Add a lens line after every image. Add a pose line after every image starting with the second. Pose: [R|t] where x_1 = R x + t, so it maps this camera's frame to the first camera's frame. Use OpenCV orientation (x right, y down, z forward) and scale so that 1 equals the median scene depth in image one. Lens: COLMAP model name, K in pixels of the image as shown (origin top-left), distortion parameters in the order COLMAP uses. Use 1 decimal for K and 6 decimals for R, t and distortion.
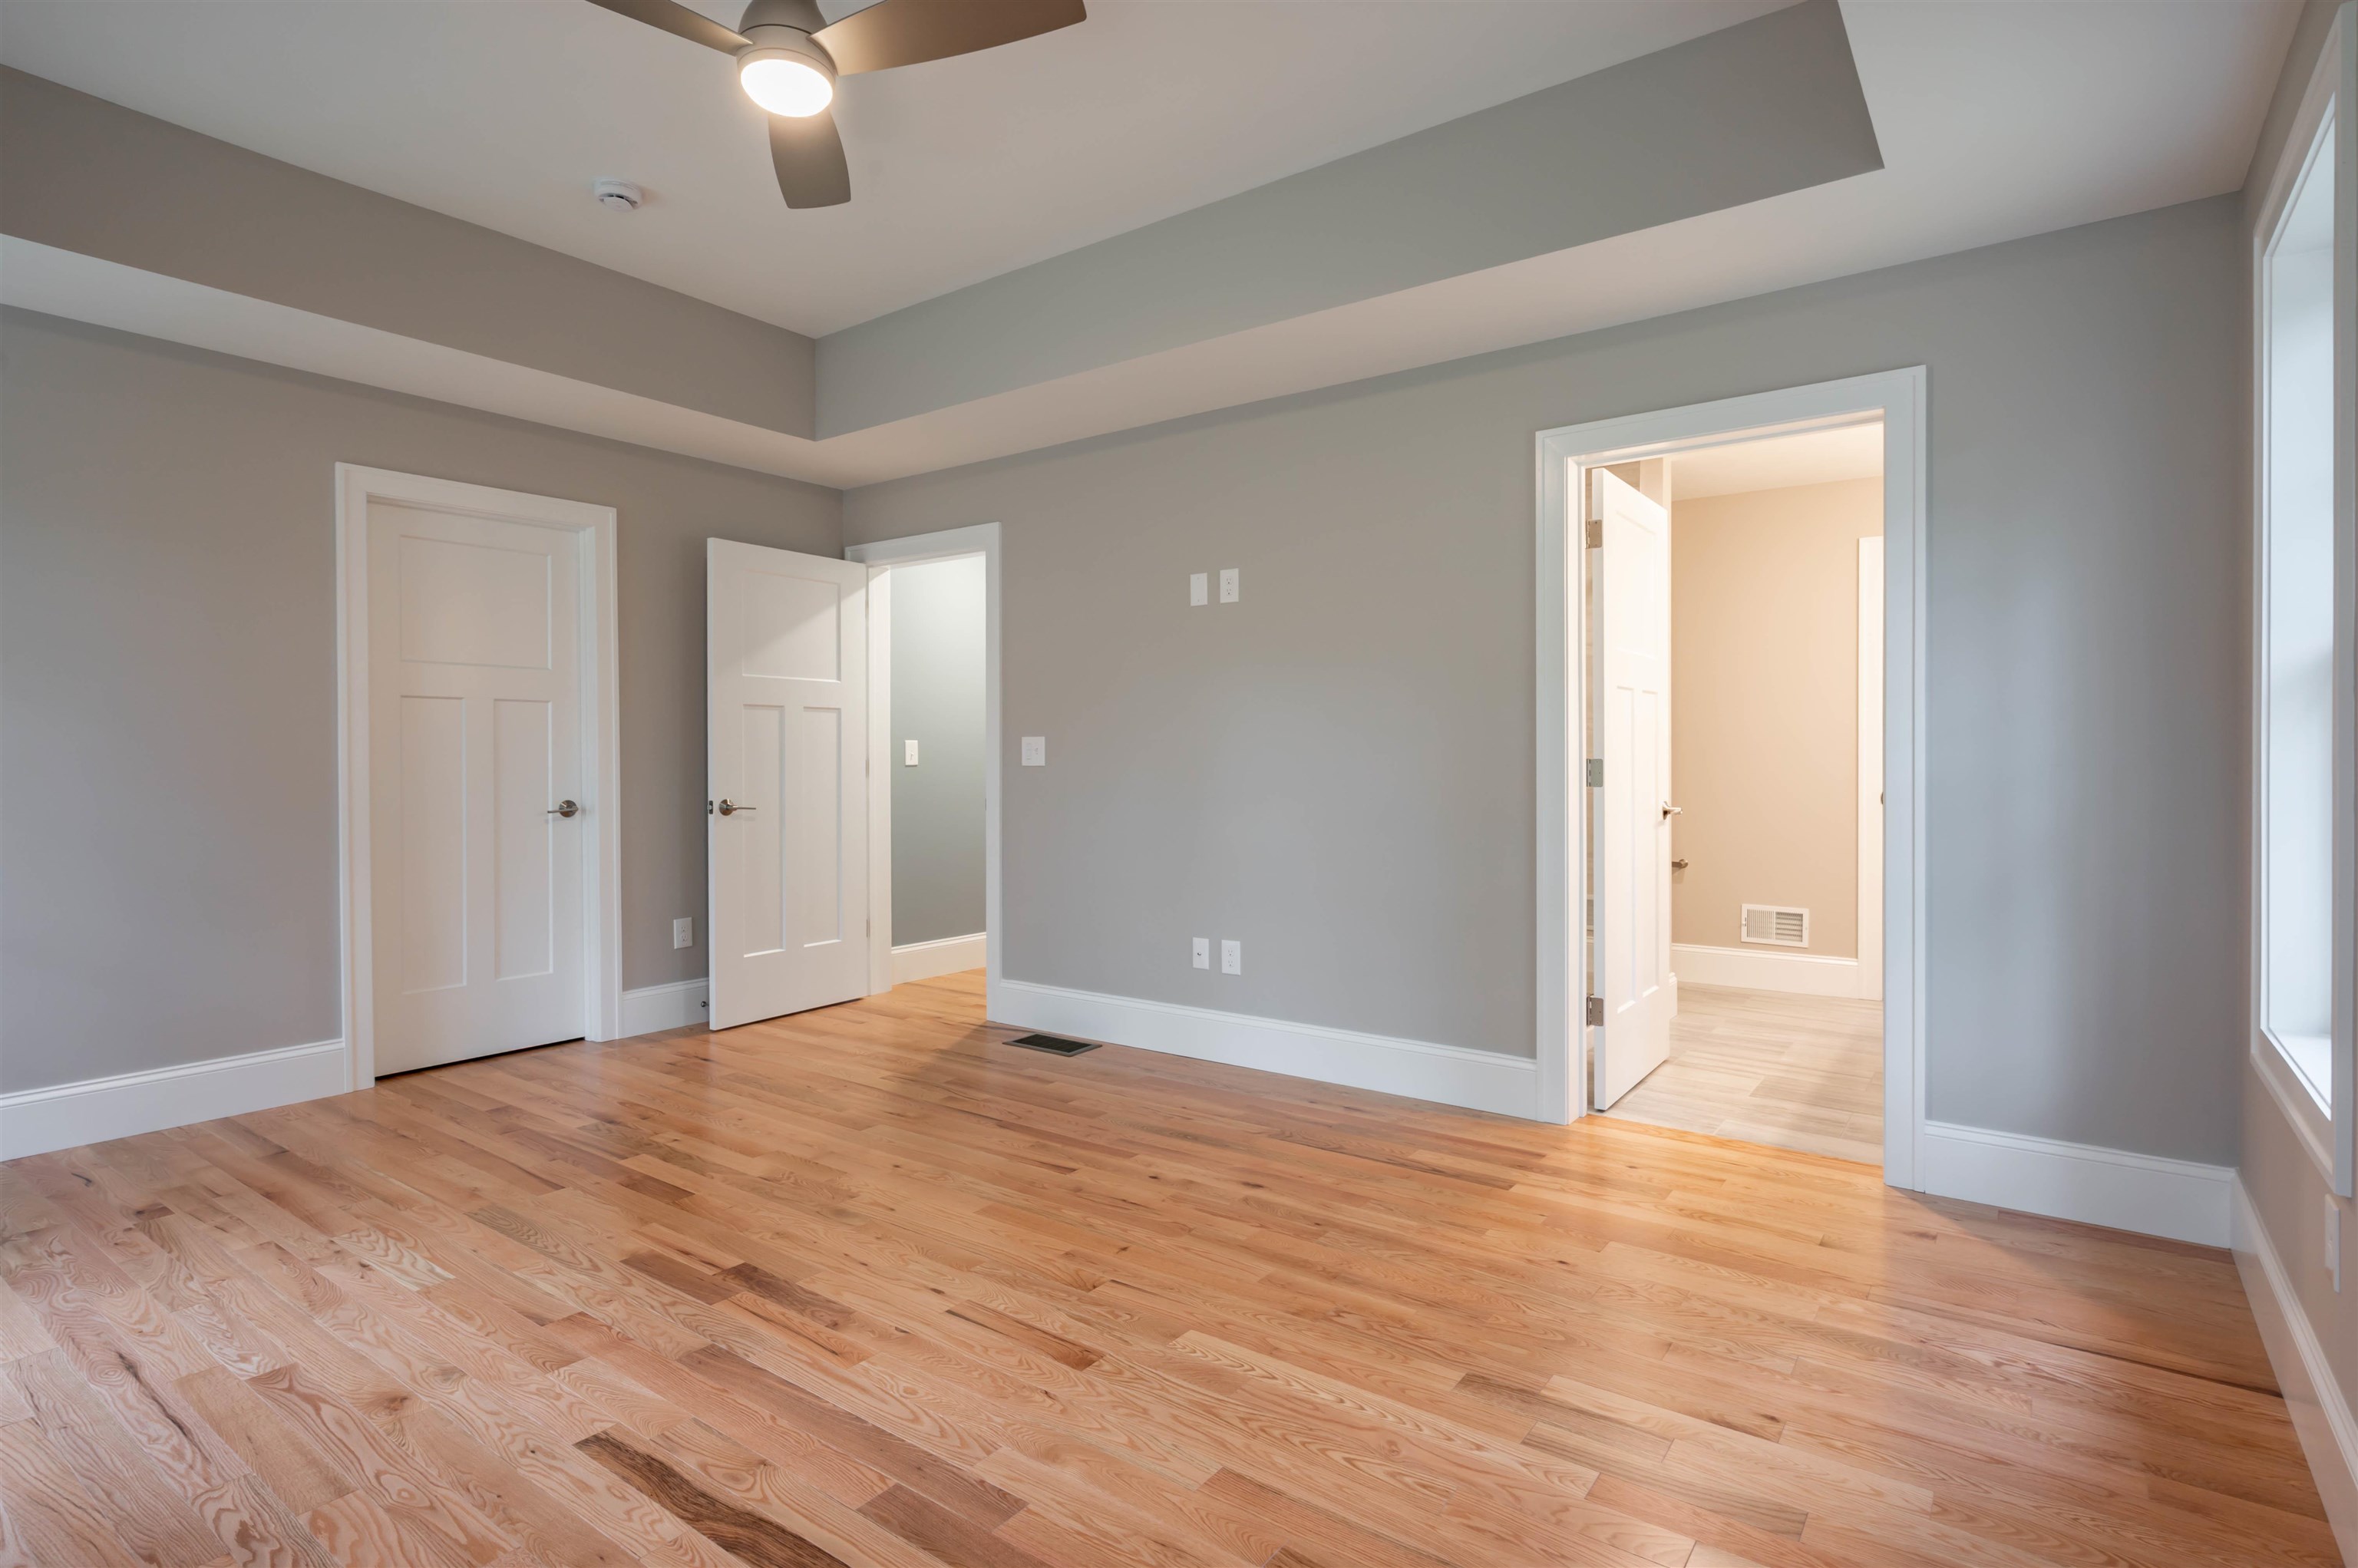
lens RADIAL K [[1181.5, 0, 1179.3], [0, 1181.5, 770.6], [0, 0, 1]] dist [-0.000740, -0.000332]
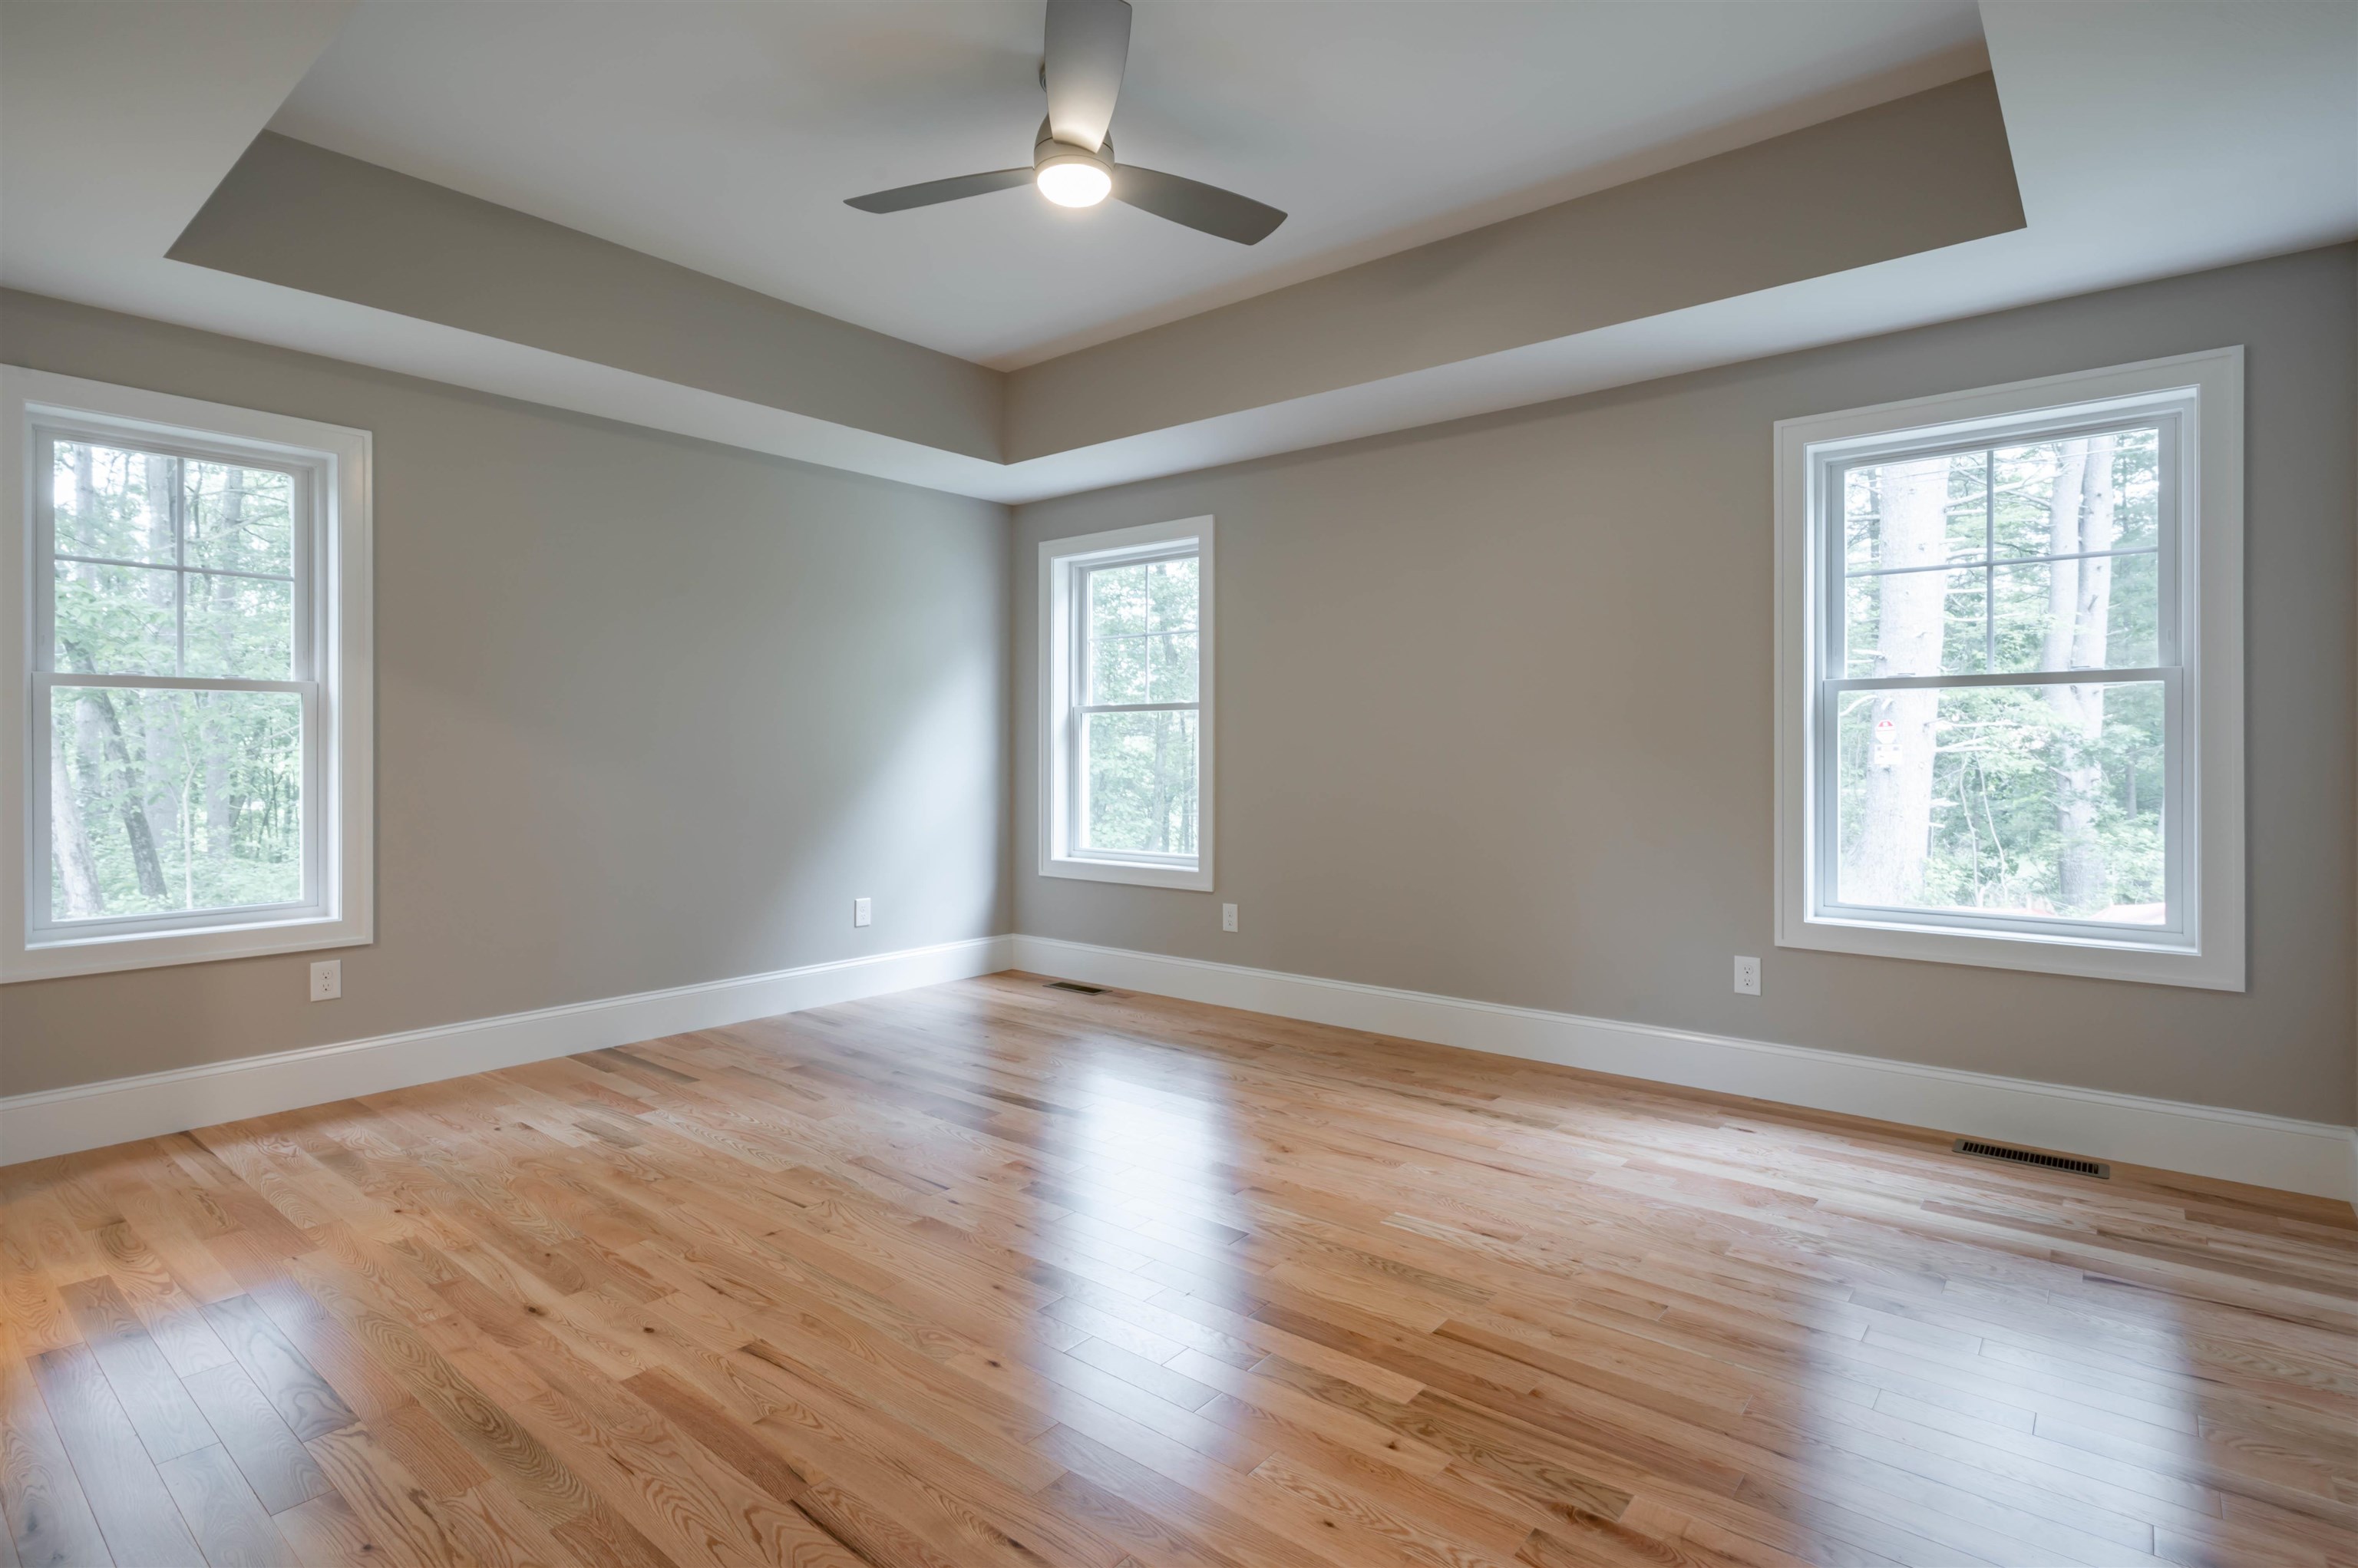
lens RADIAL K [[1181.5, 0, 1177.8], [0, 1181.5, 766.2], [0, 0, 1]] dist [-0.000740, -0.000332]
pose [[-0.998278, 0.001173, 0.058644, -0.442312], [0.002829, 0.999600, 0.028150, -0.029156], [-0.058587, 0.028268, -0.997882, 1.911954]]
